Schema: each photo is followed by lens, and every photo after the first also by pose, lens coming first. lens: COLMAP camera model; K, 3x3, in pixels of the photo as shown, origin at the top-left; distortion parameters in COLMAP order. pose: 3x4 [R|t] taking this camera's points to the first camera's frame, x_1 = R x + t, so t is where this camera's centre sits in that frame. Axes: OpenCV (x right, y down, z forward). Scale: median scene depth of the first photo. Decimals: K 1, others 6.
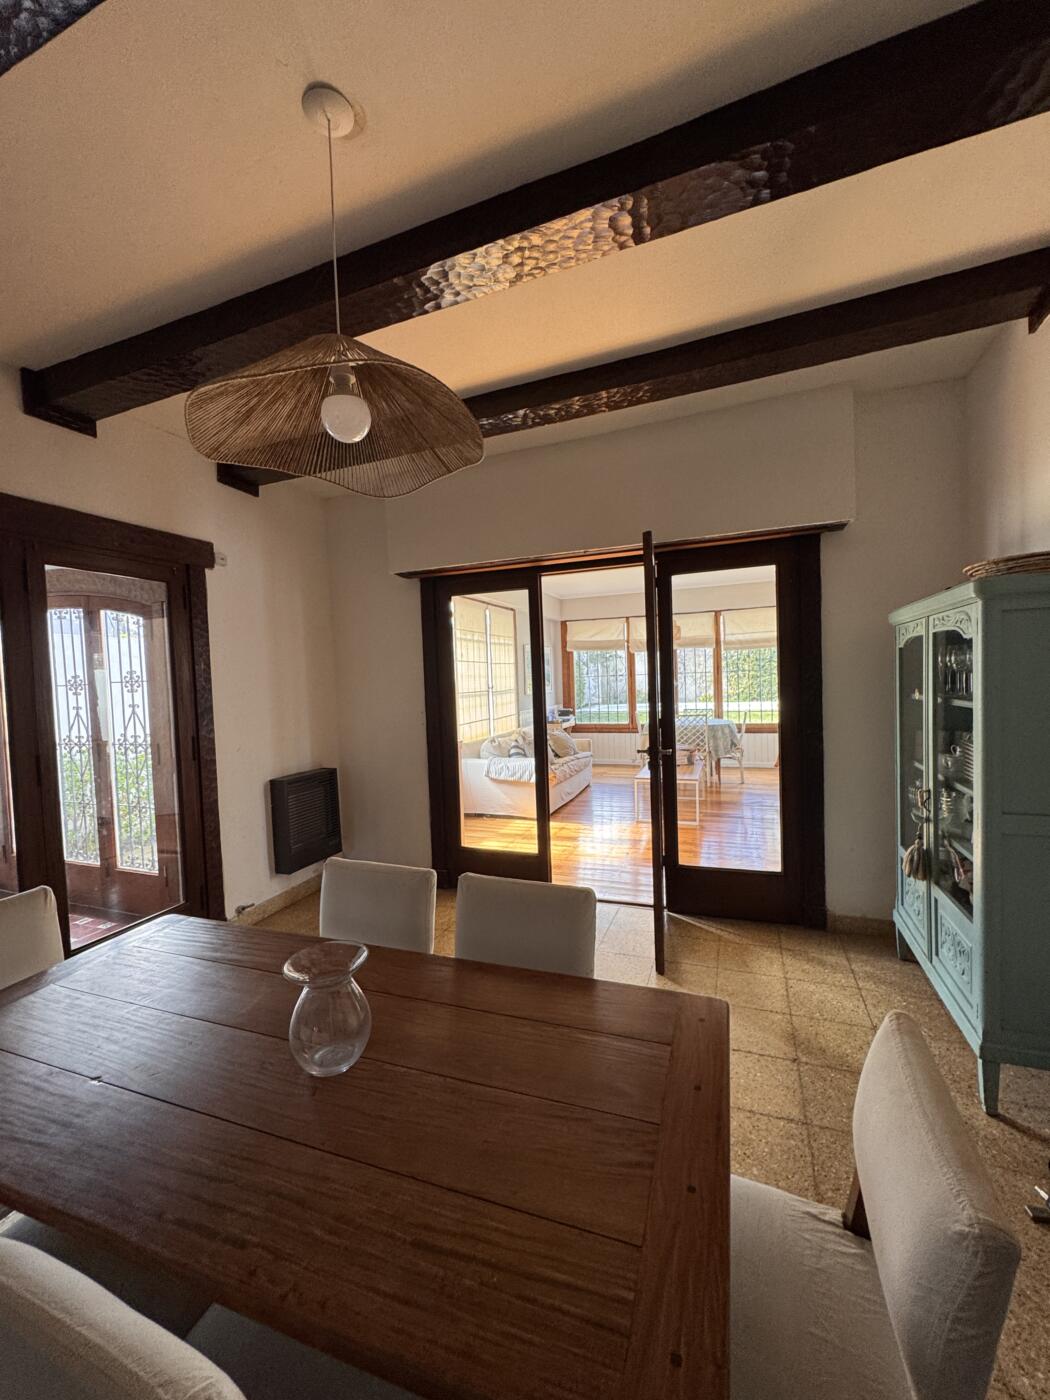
lens RADIAL K [[557.0, 0, 530.6], [0, 557.0, 699.8], [0, 0, 1]] dist [-0.003899, 0.000098]
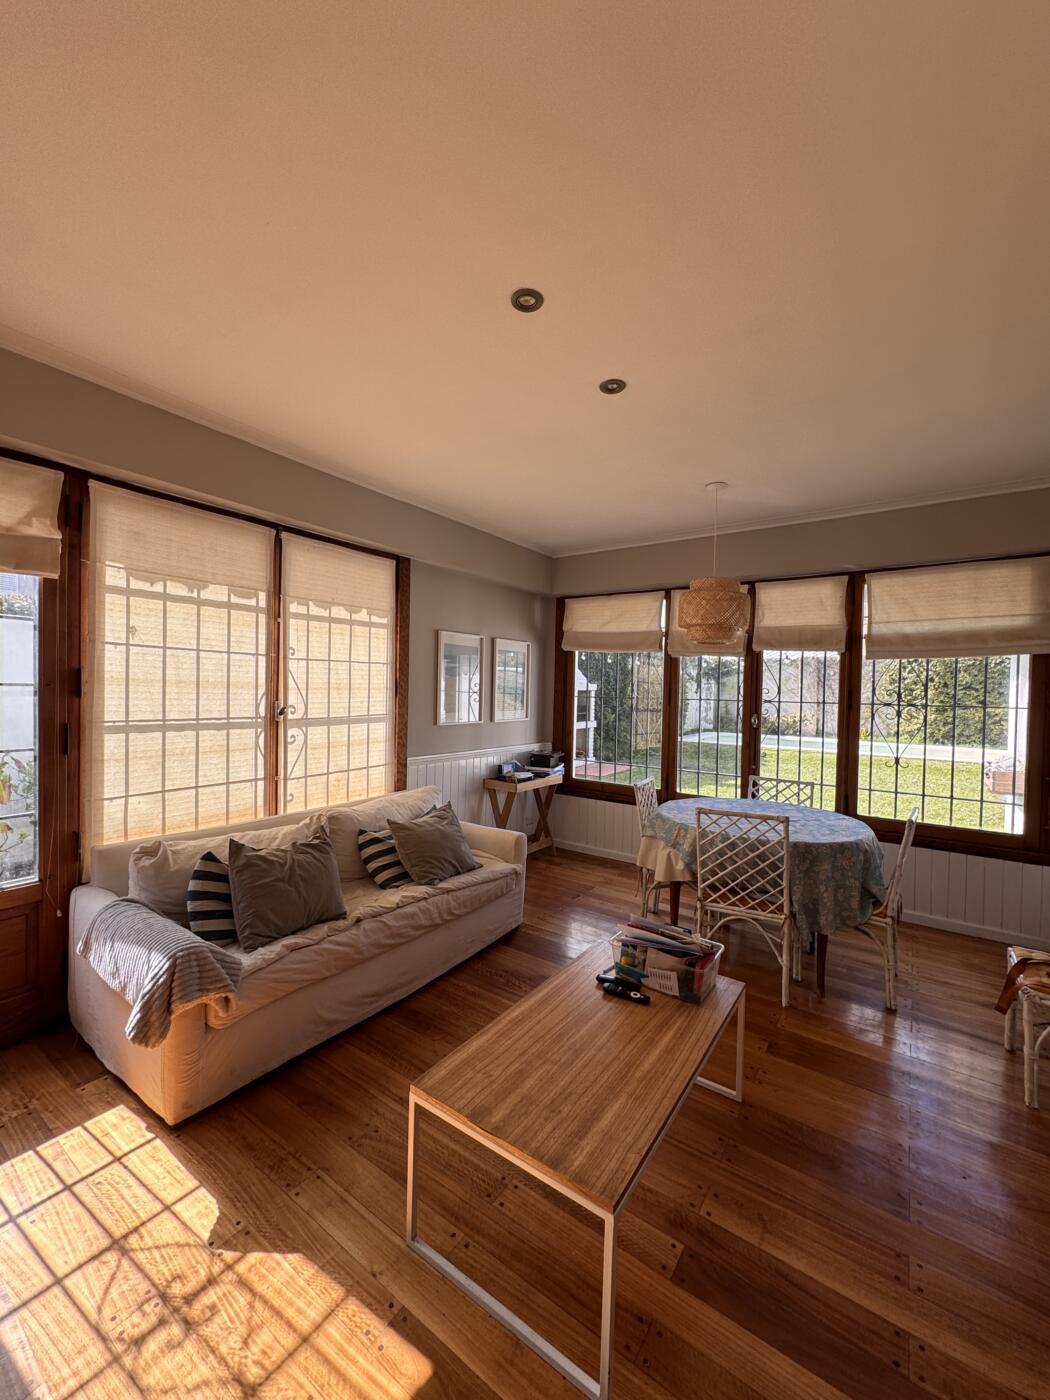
lens RADIAL K [[557.0, 0, 530.6], [0, 557.0, 699.8], [0, 0, 1]] dist [-0.003899, 0.000098]
pose [[0.966788, 0.059998, -0.248439, 0.195744], [-0.064452, 0.997872, -0.009823, -0.031937], [0.247321, 0.025509, 0.968598, 0.488839]]
